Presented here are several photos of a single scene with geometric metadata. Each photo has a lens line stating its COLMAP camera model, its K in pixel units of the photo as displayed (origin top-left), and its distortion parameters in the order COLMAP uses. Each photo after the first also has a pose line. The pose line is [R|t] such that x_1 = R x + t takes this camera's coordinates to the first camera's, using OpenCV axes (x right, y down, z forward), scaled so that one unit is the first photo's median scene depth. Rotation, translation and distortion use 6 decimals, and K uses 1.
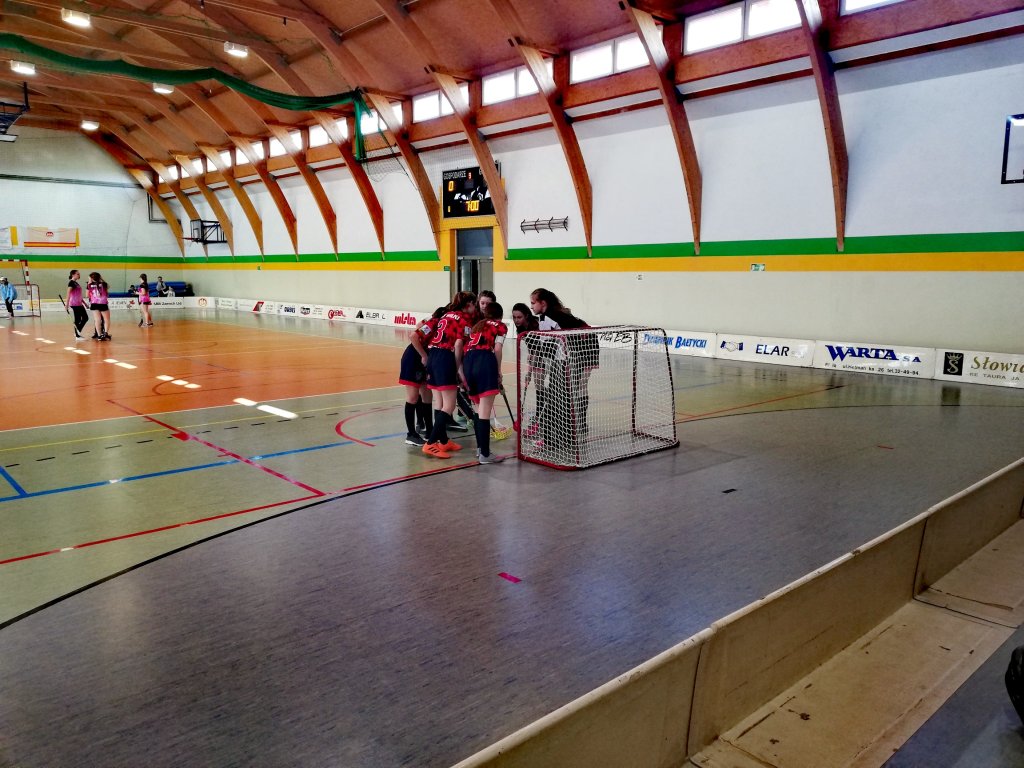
lens RADIAL K [[759.4, 0, 511.8], [0, 759.4, 380.3], [0, 0, 1]] dist [0.068733, -0.085266]
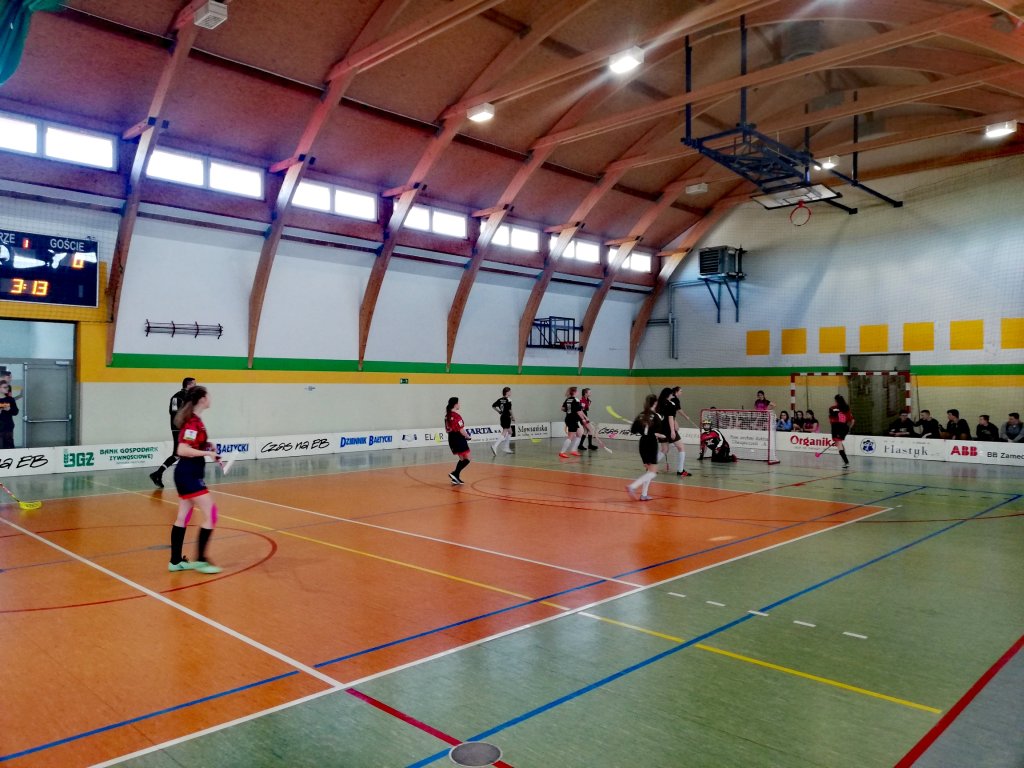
lens RADIAL K [[759.4, 0, 511.8], [0, 759.4, 380.3], [0, 0, 1]] dist [0.068733, -0.085266]
pose [[-0.060304, 0.002297, 0.998177, -1.015085], [0.135348, 0.990781, 0.005897, -0.121882], [-0.988961, 0.135457, -0.060059, 0.831420]]
